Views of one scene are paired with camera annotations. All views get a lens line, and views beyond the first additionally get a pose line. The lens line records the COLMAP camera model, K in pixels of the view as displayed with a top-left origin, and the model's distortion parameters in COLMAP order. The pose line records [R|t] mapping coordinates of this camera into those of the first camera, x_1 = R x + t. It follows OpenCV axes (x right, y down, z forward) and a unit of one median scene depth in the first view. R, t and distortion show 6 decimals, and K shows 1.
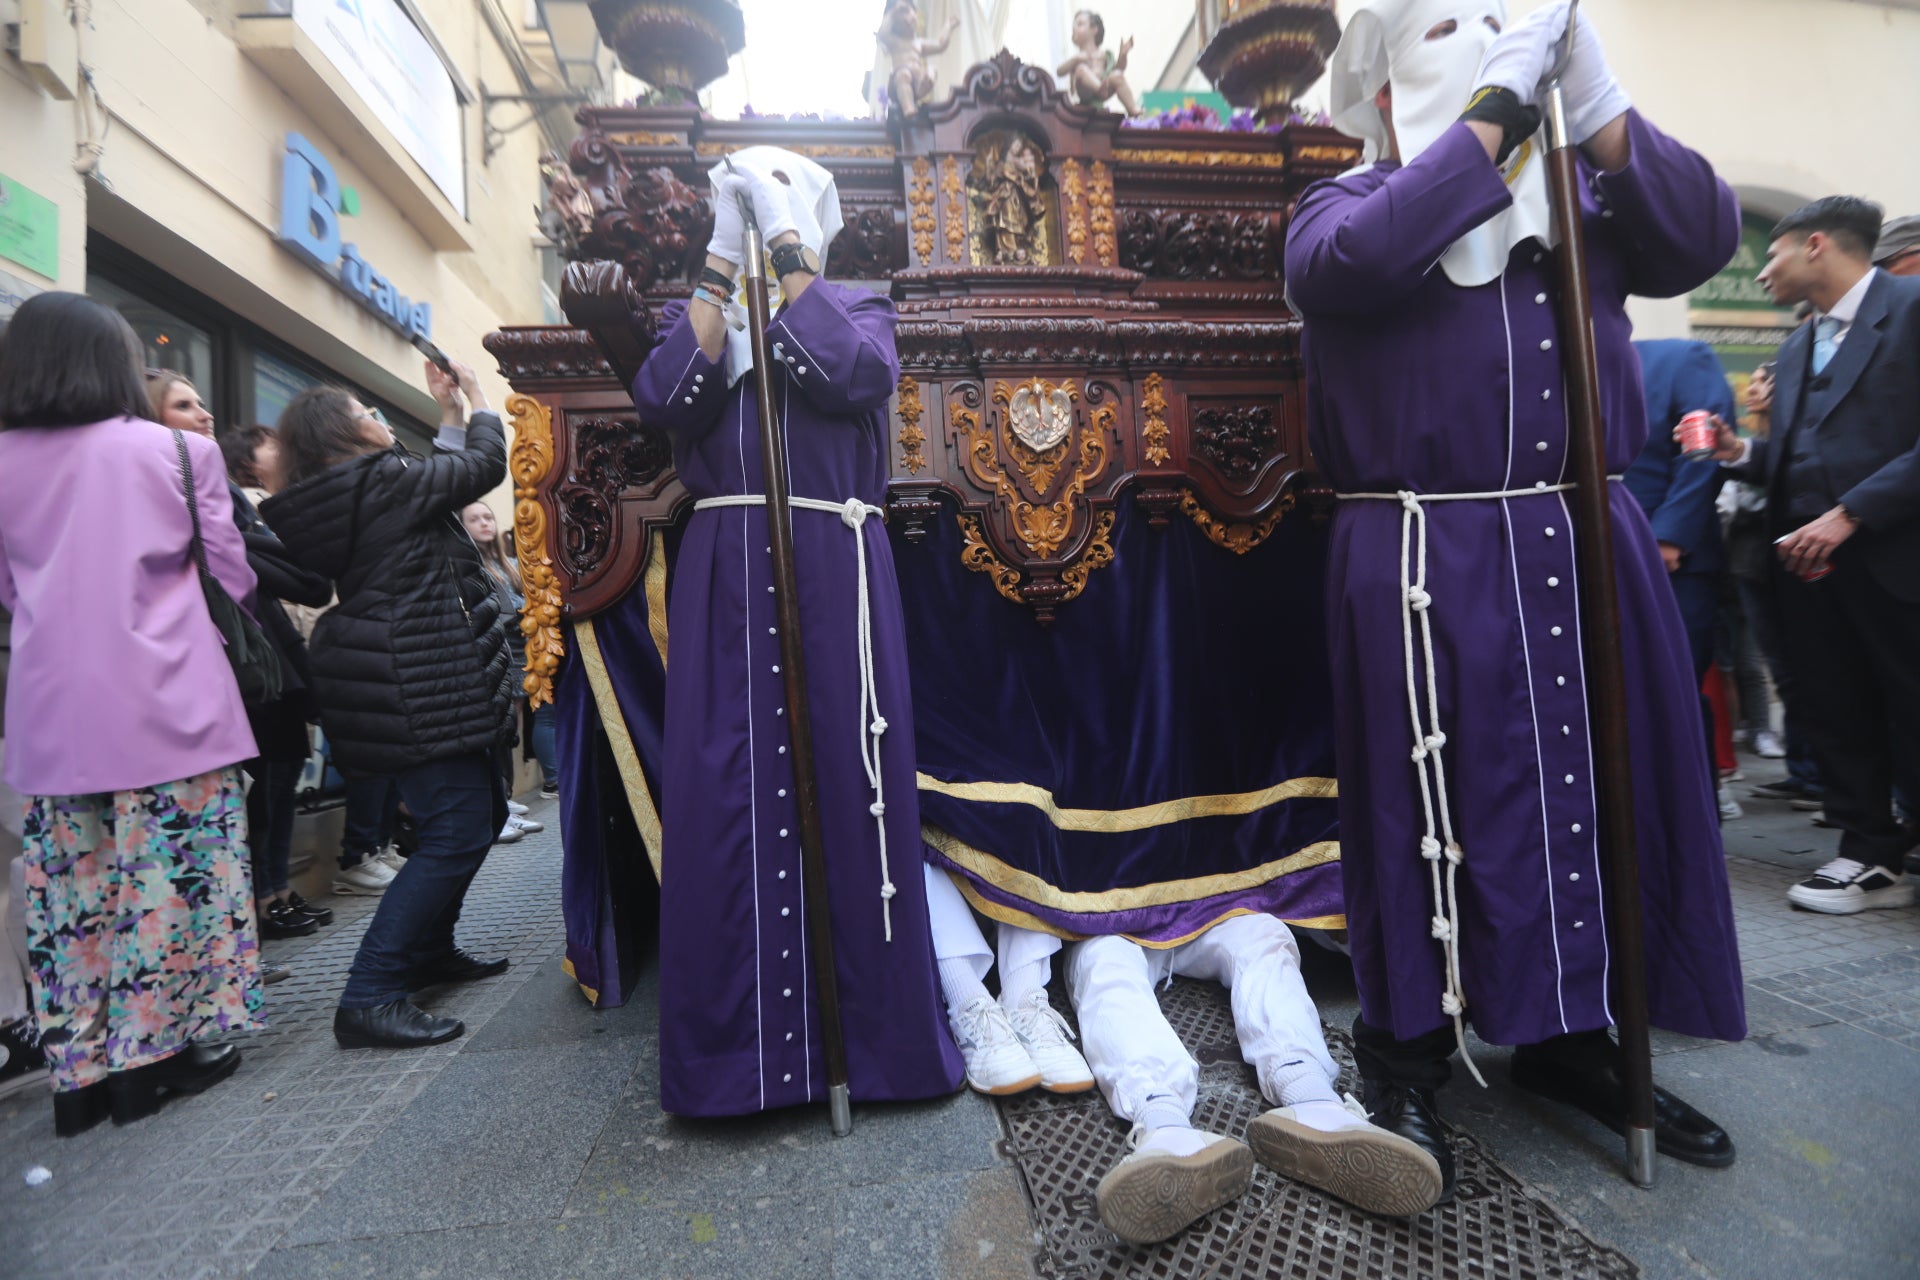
lens RADIAL K [[891.0, 0, 962.5], [0, 891.0, 624.0], [0, 0, 1]] dist [-0.025663, 0.004512]
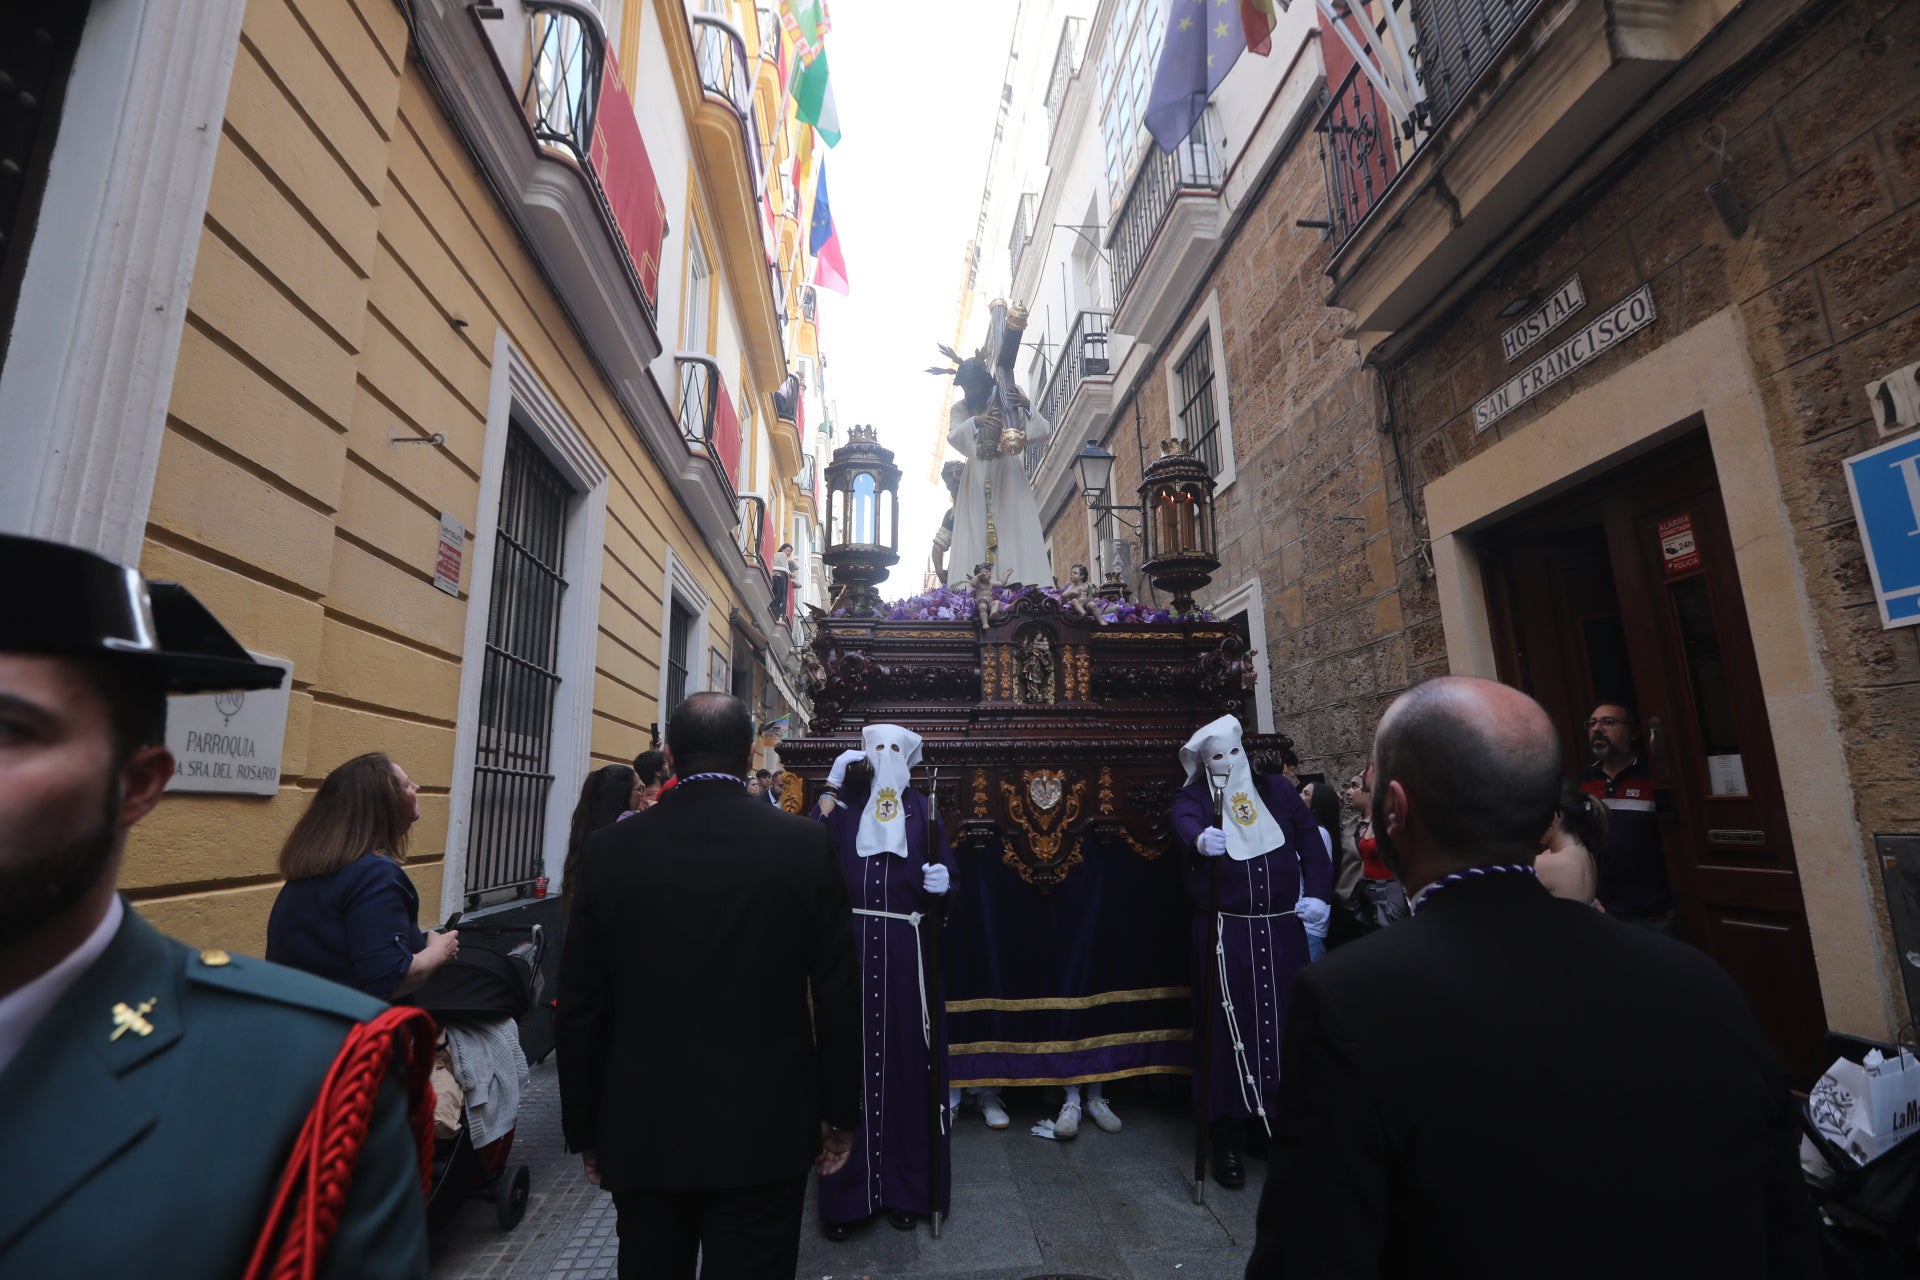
lens RADIAL K [[891.0, 0, 960.9], [0, 891.0, 639.1], [0, 0, 1]] dist [-0.025663, 0.004512]
pose [[0.998737, 0.042592, -0.026647, -0.060330], [-0.045421, 0.992144, -0.116567, -0.318426], [0.021473, 0.117630, 0.992825, -0.966288]]
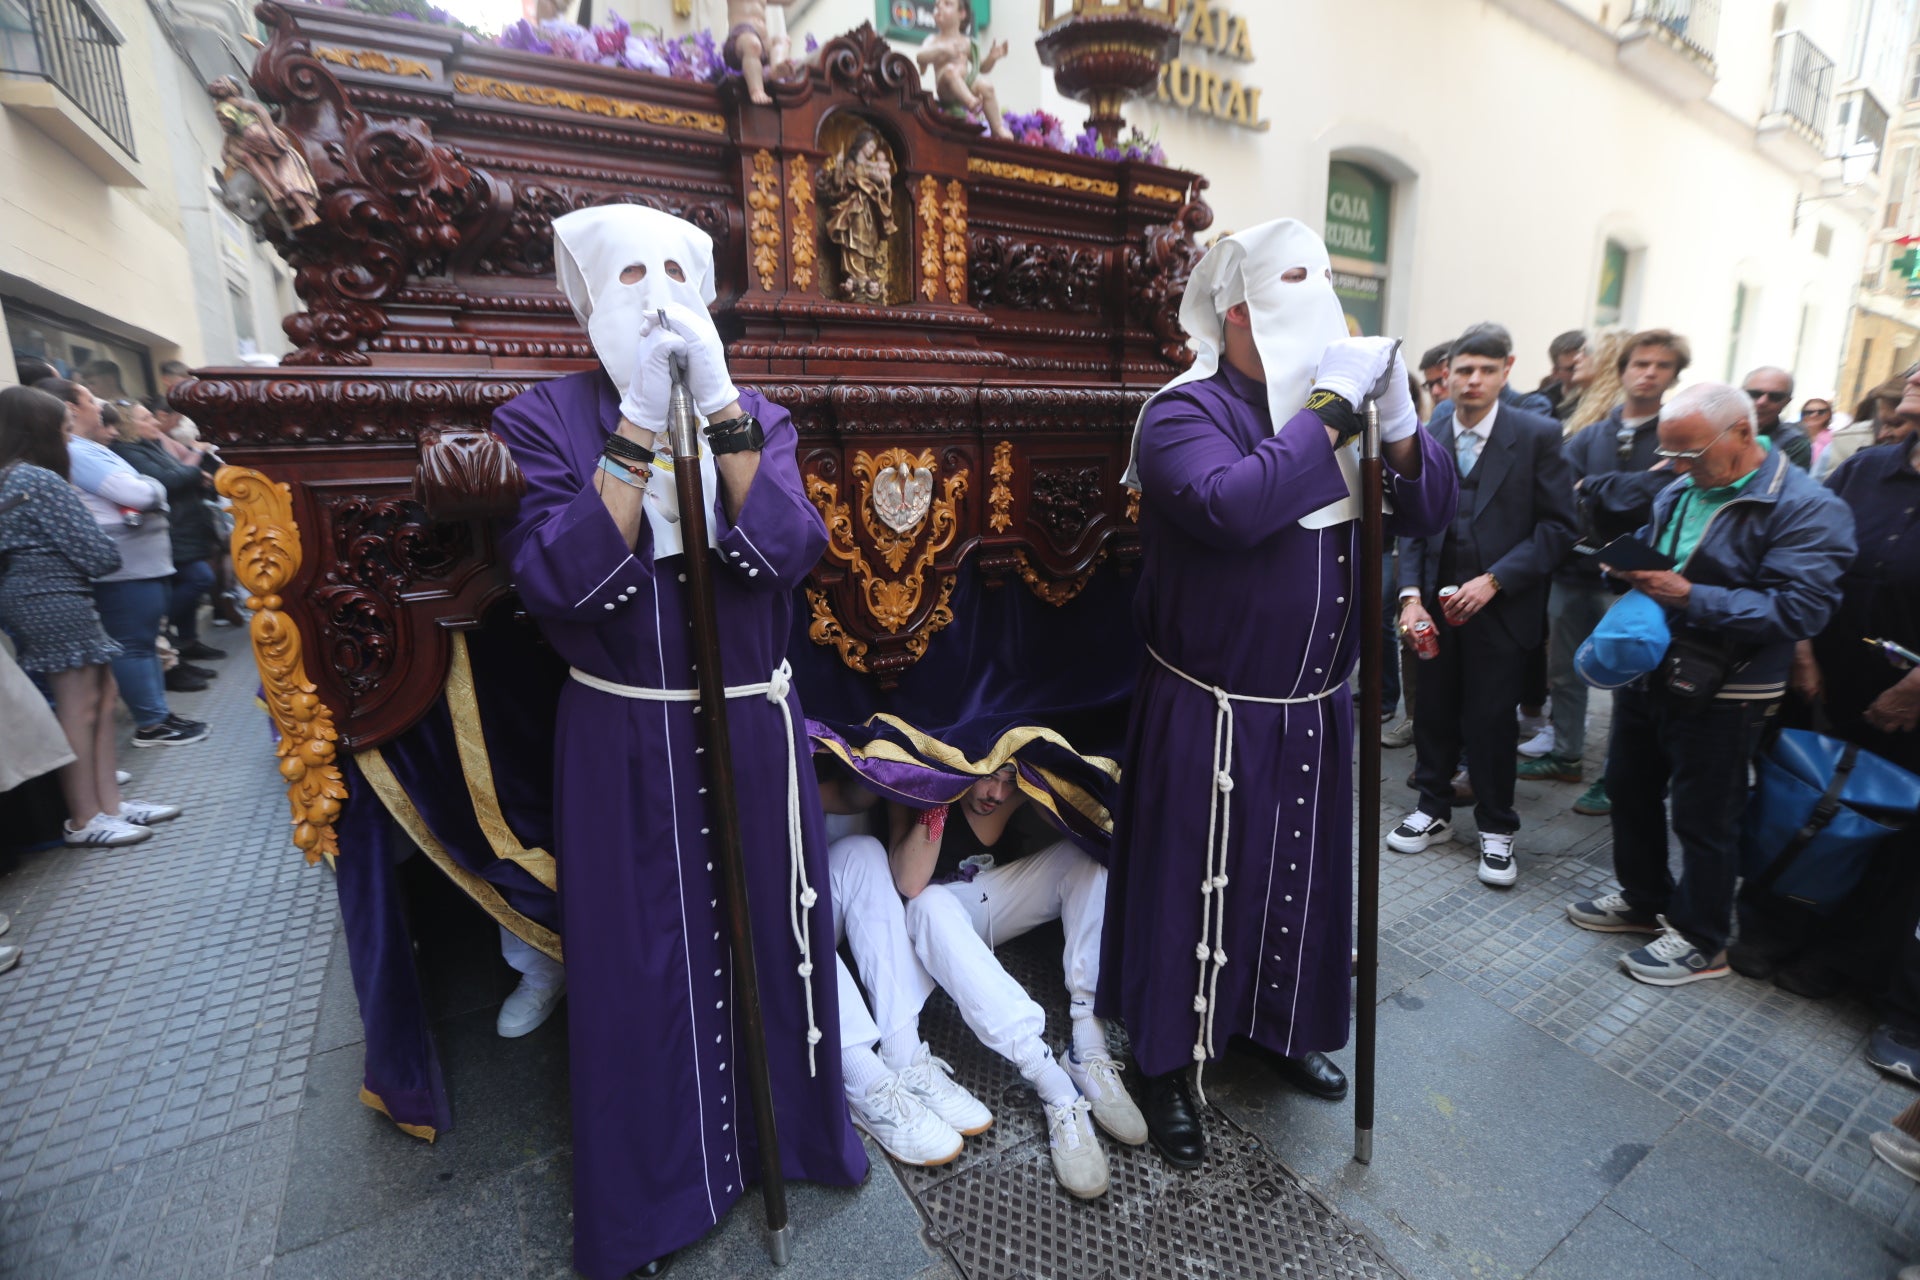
lens RADIAL K [[891.0, 0, 958.6], [0, 891.0, 636.1], [0, 0, 1]] dist [-0.025663, 0.004512]
pose [[0.915520, -0.041395, 0.400137, -0.235632], [-0.060960, 0.968928, 0.239713, -0.307811], [-0.397627, -0.243855, 0.884550, 0.097704]]
